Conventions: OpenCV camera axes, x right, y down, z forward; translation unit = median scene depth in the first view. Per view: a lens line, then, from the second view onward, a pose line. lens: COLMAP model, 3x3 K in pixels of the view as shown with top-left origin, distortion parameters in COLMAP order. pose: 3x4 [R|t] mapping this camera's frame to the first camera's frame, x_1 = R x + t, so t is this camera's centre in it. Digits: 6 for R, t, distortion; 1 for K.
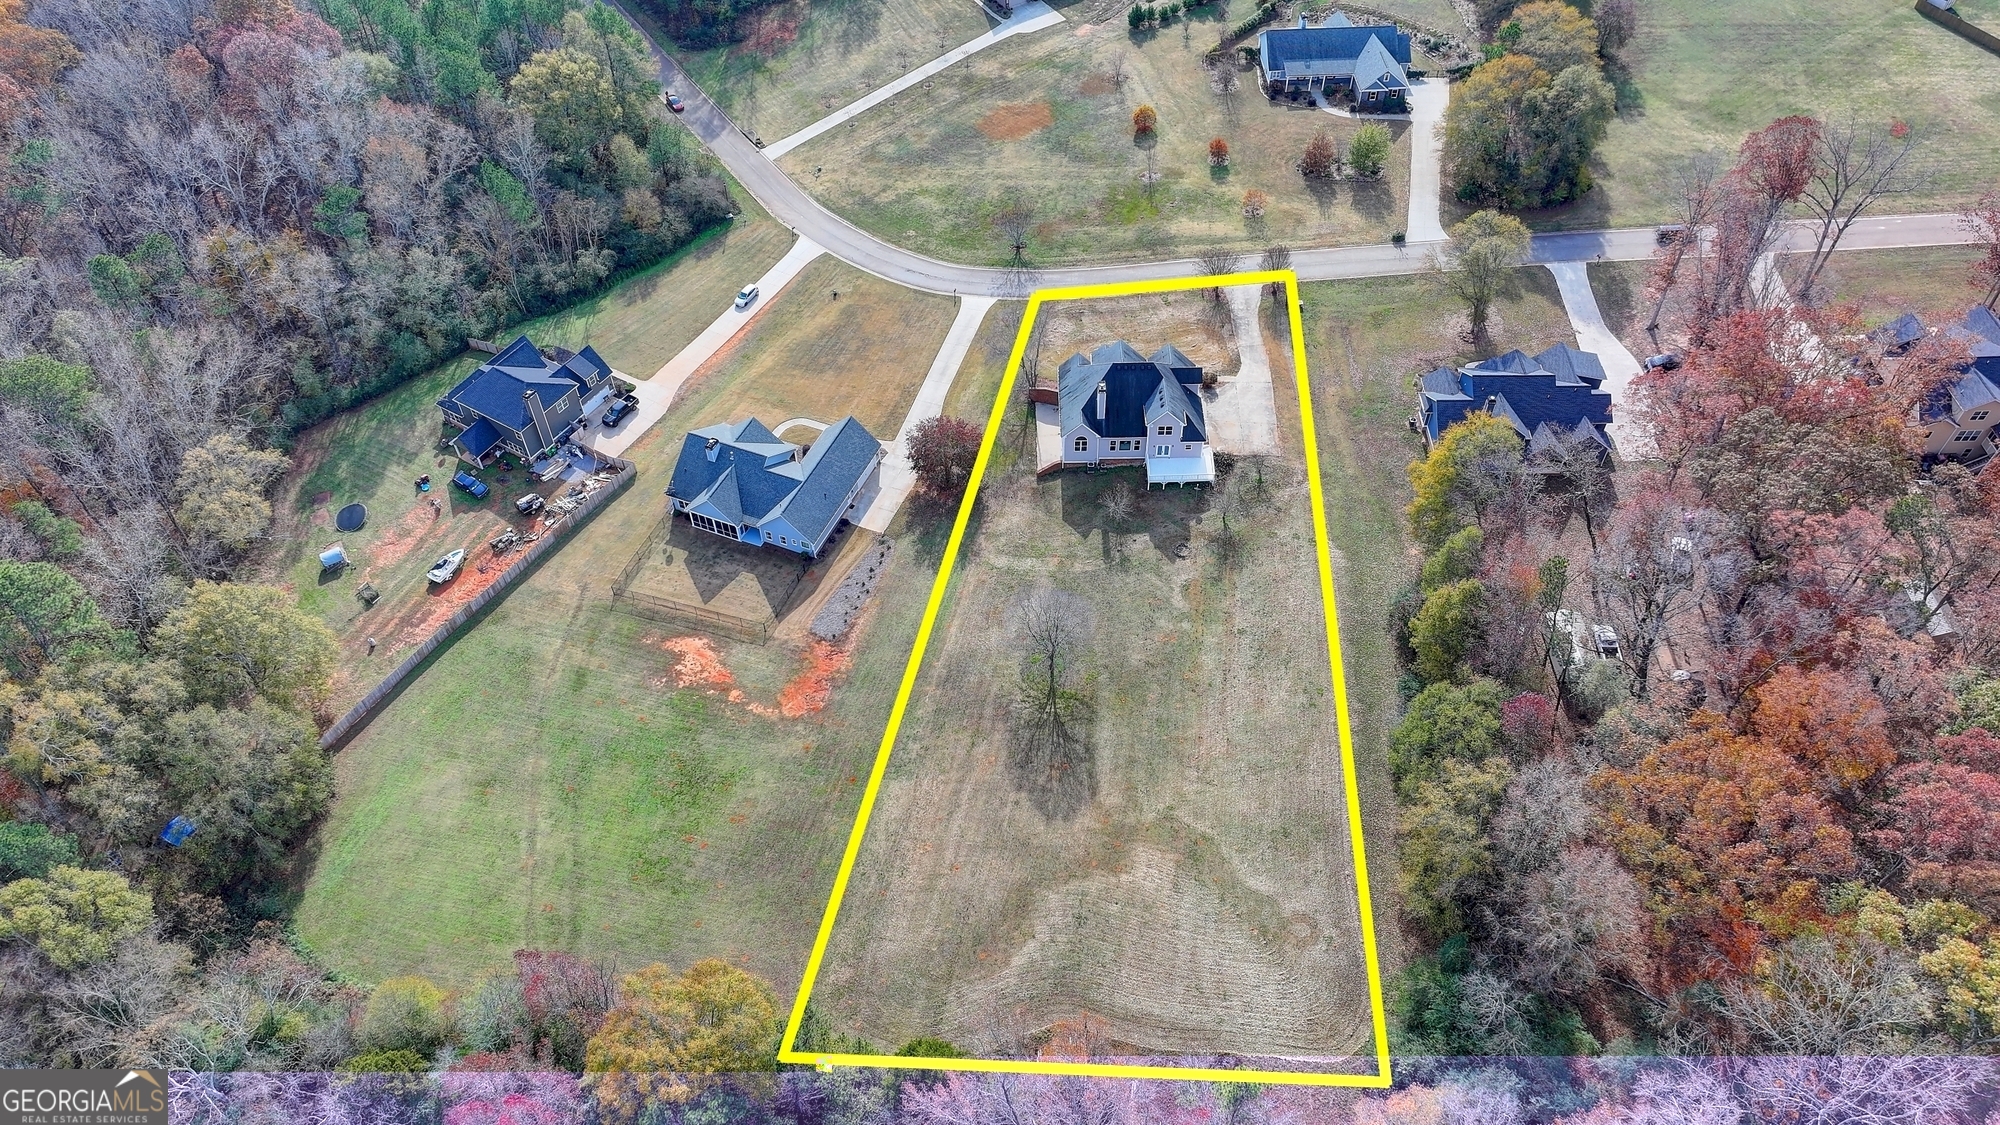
lens RADIAL K [[1400.3, 0, 1009.2], [0, 1400.3, 546.8], [0, 0, 1]] dist [-0.005147, 0.019796]
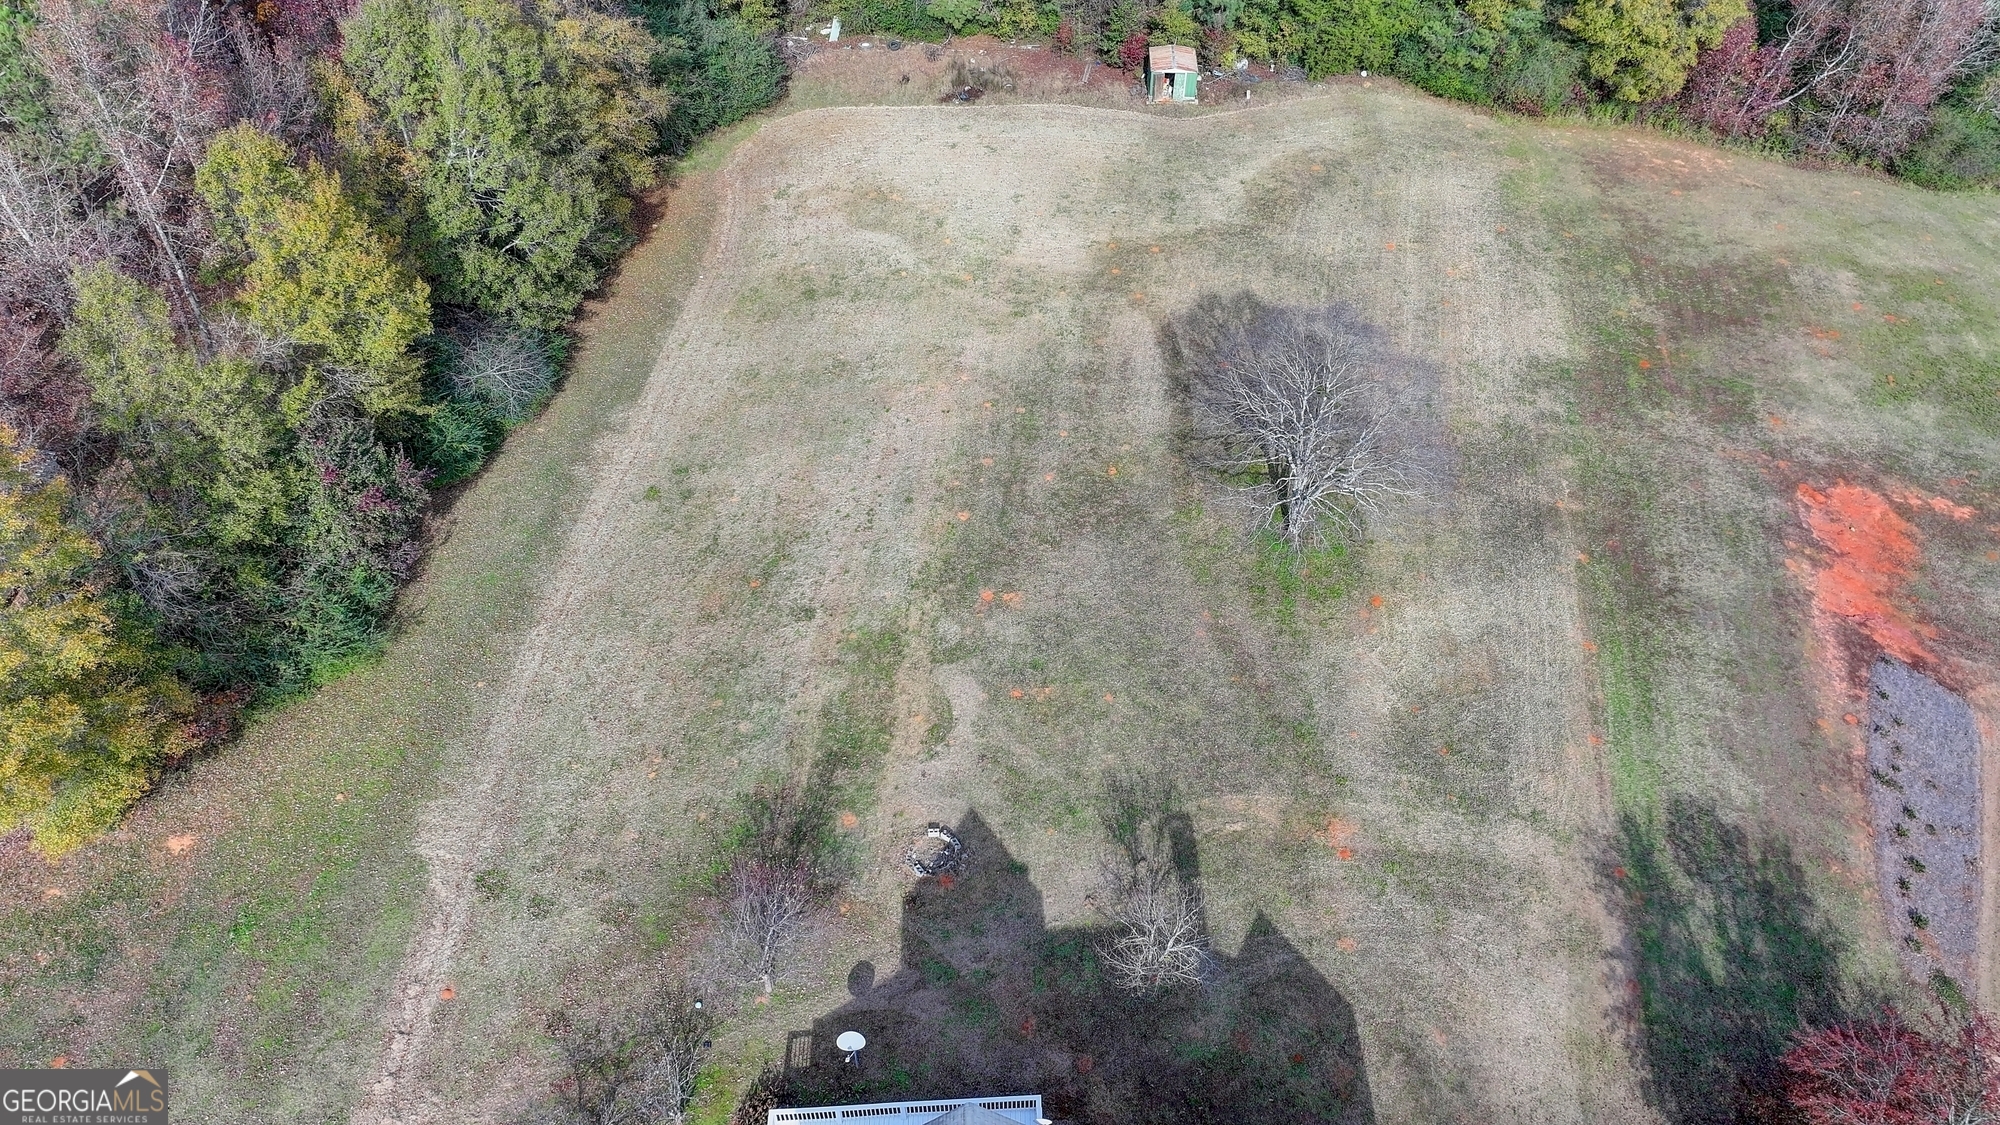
lens RADIAL K [[1400.3, 0, 1007.9], [0, 1400.3, 559.8], [0, 0, 1]] dist [-0.005147, 0.019796]
pose [[-0.999590, 0.027928, -0.006301, 0.102769], [-0.007686, -0.049762, 0.998732, -0.284030], [0.027579, 0.998371, 0.049956, 0.877544]]
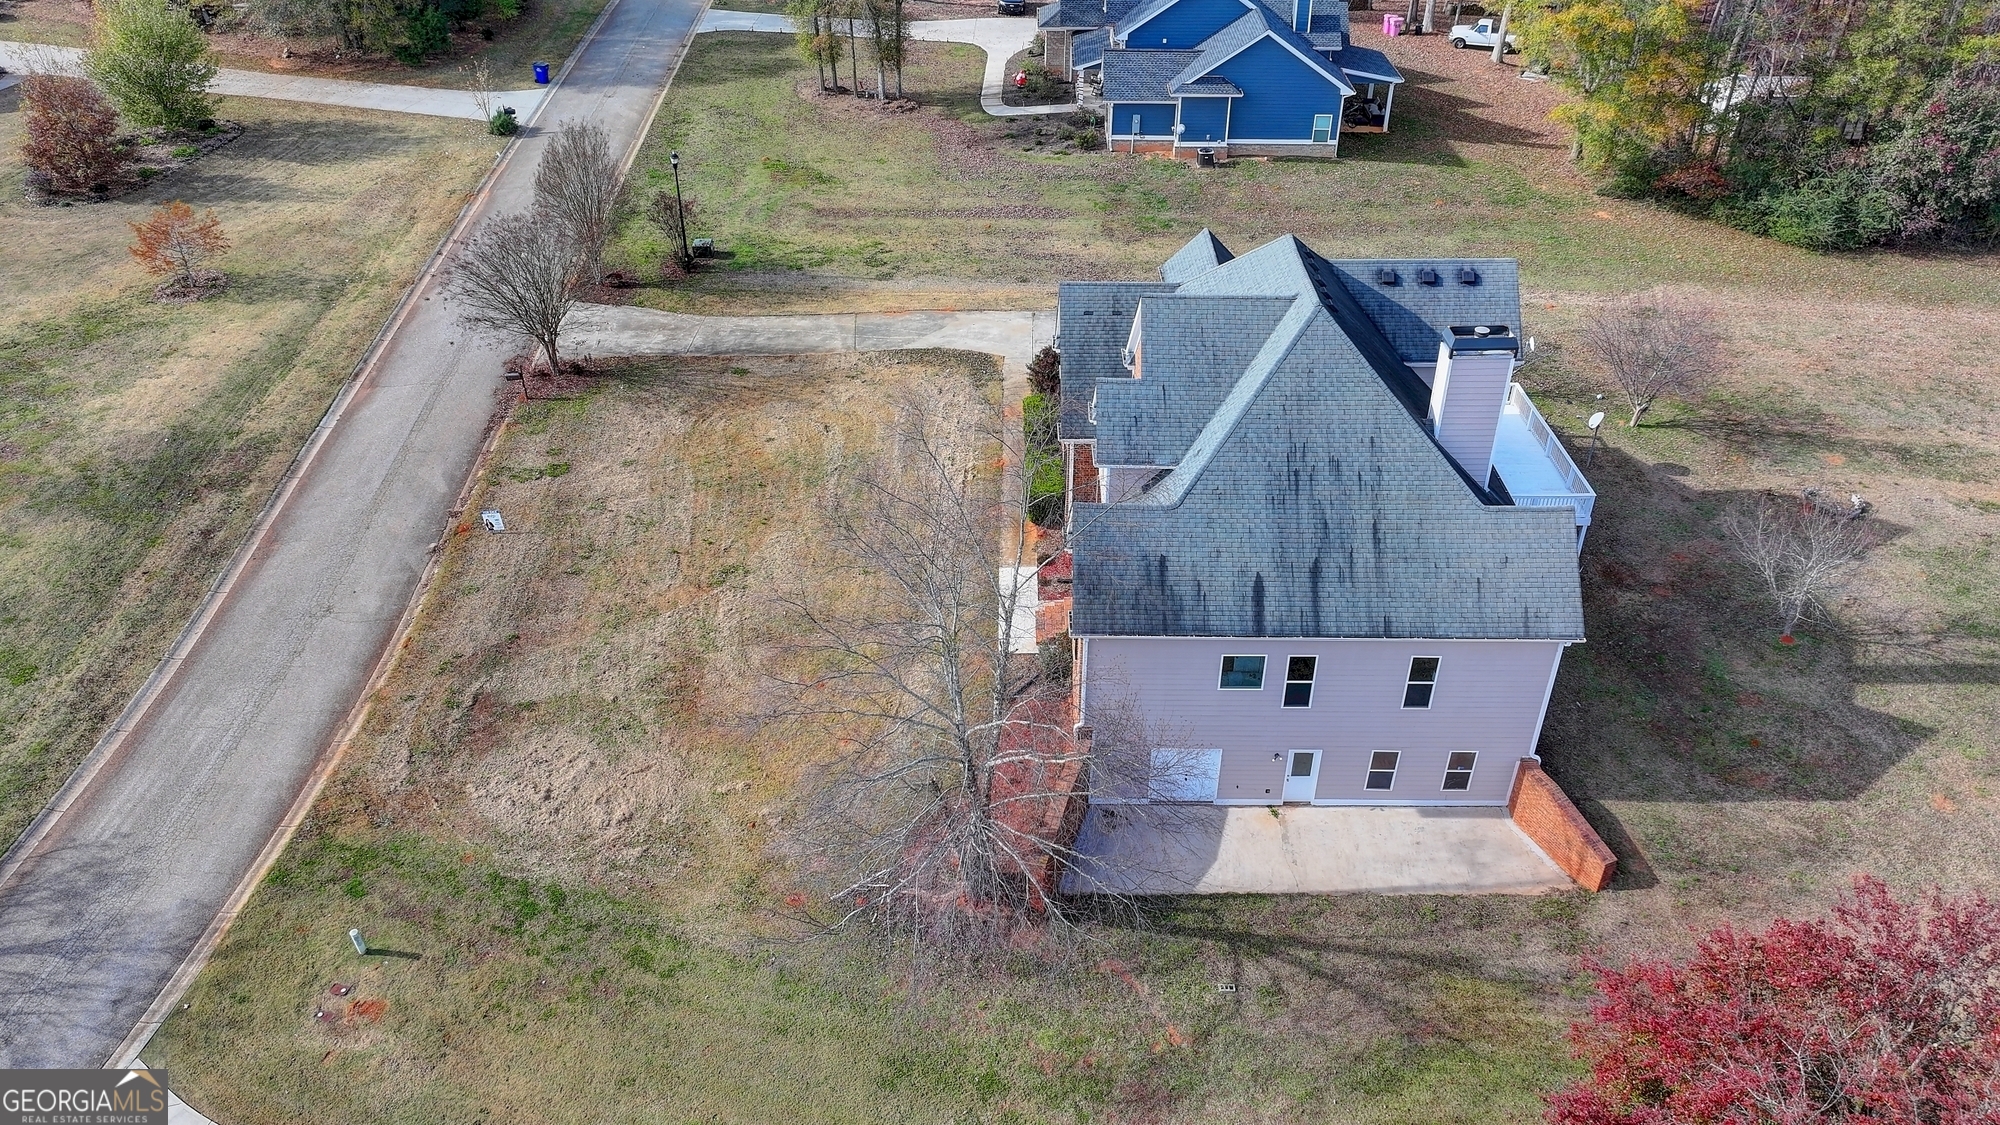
lens RADIAL K [[1400.3, 0, 1004.6], [0, 1400.3, 556.4], [0, 0, 1]] dist [-0.005147, 0.019796]
pose [[0.011264, -0.555525, 0.831424, -0.129136], [0.747423, 0.557023, 0.362056, -0.222625], [-0.664253, 0.617347, 0.421486, 0.950892]]
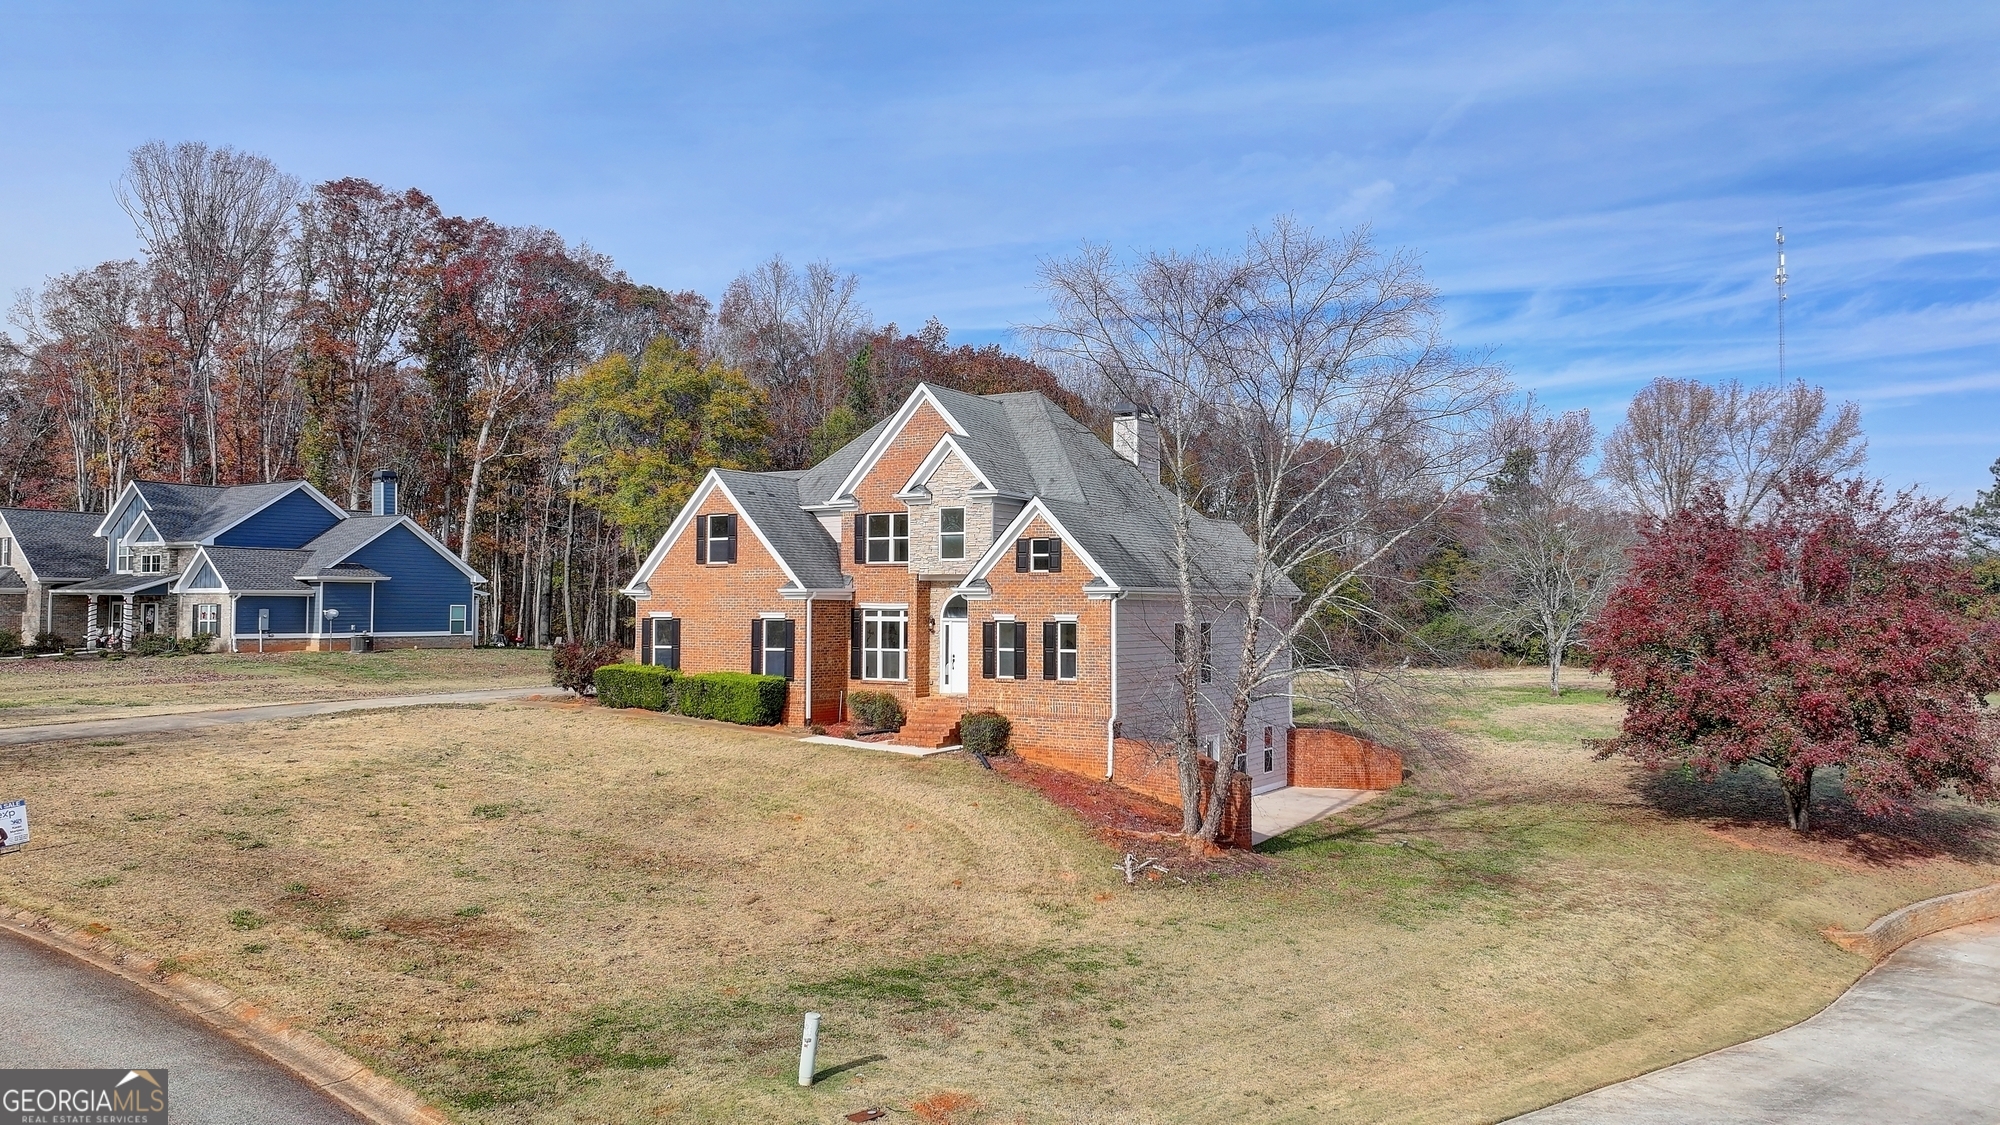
lens RADIAL K [[1400.3, 0, 1008.3], [0, 1400.3, 555.4], [0, 0, 1]] dist [-0.005147, 0.019796]
pose [[-0.846045, 0.027094, 0.532423, -0.058202], [0.403418, 0.685427, 0.606171, -0.266349], [-0.348514, 0.727637, -0.590832, 1.160620]]
